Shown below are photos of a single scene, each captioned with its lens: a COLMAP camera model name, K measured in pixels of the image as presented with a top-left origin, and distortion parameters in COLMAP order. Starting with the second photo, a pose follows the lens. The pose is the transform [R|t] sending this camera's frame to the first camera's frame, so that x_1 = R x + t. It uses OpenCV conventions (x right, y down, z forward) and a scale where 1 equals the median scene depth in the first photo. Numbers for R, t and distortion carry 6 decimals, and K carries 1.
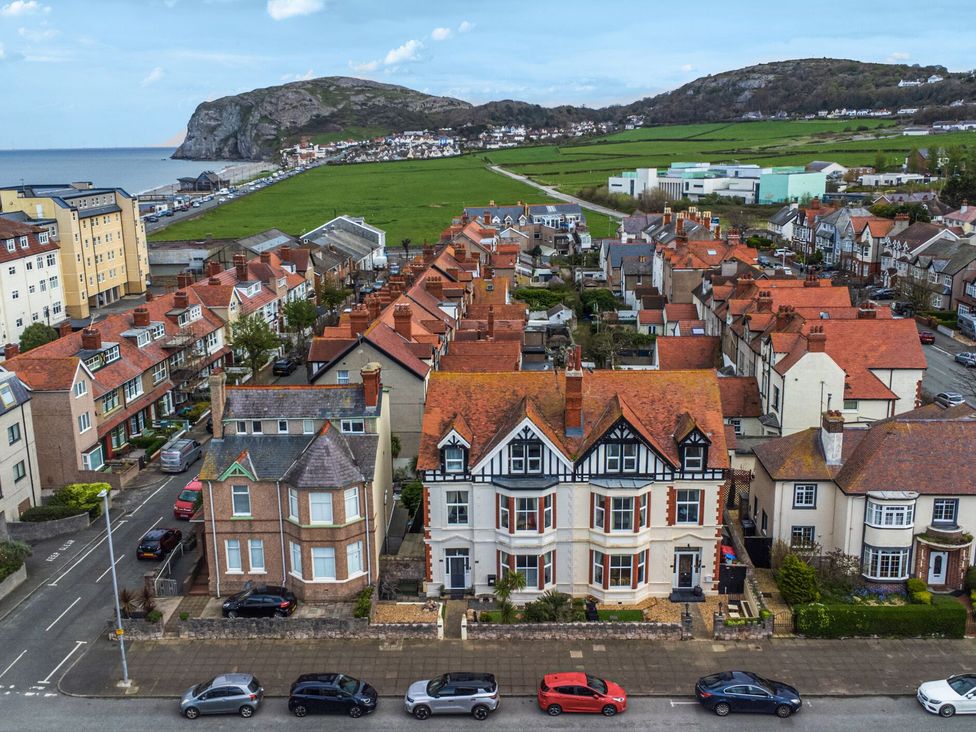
lens RADIAL K [[951.6, 0, 465.1], [0, 951.6, 350.5], [0, 0, 1]] dist [0.020056, 0.000000]
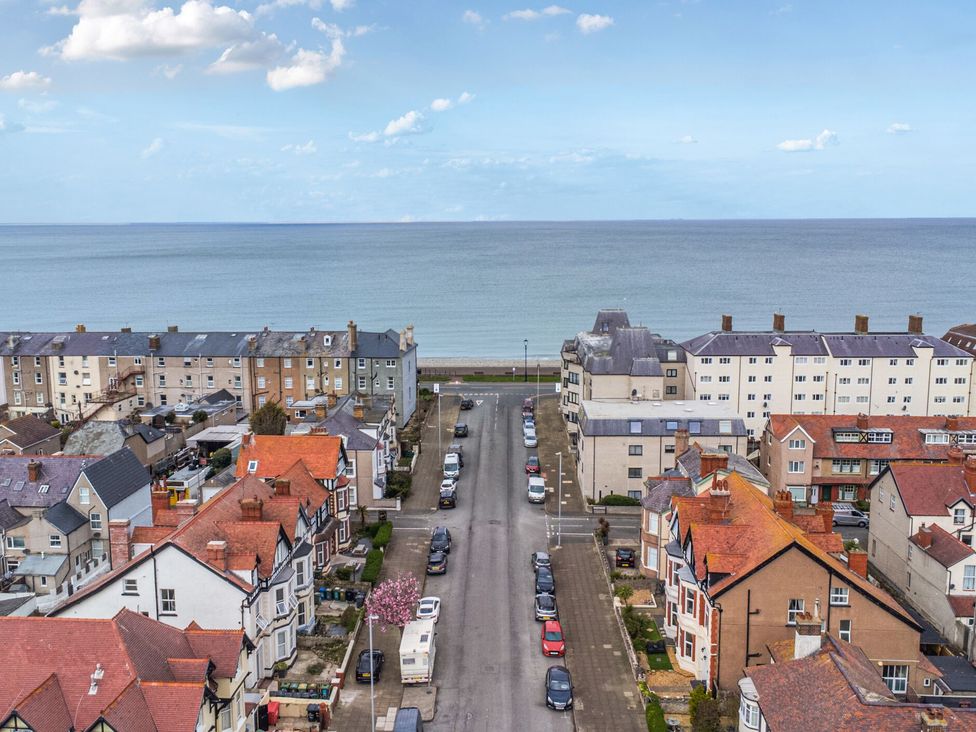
lens RADIAL K [[951.6, 0, 481.7], [0, 951.6, 360.7], [0, 0, 1]] dist [0.020056, 0.000000]
pose [[-0.019975, 0.168690, -0.985467, 1.432293], [-0.209052, 0.963171, 0.169111, -0.318636], [0.977701, 0.209391, 0.016026, 0.621336]]
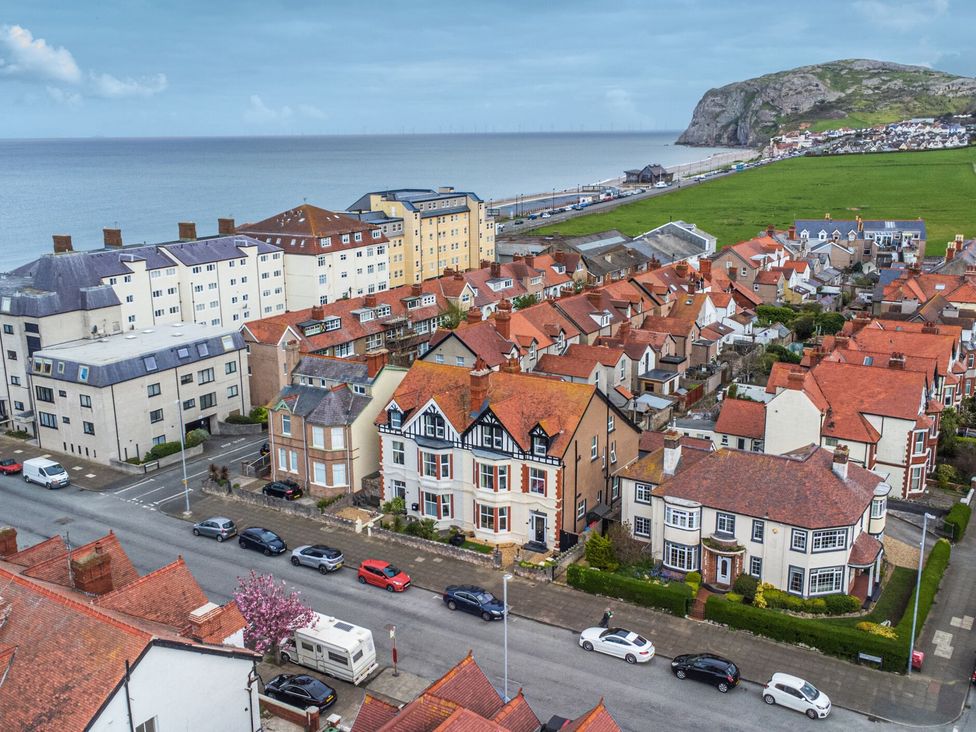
lens RADIAL K [[951.6, 0, 470.3], [0, 951.6, 357.6], [0, 0, 1]] dist [0.020056, 0.000000]
pose [[0.862840, 0.123884, -0.490061, 0.790239], [-0.110843, 0.992277, 0.055681, -0.075802], [0.493174, 0.006277, 0.869908, -0.226968]]
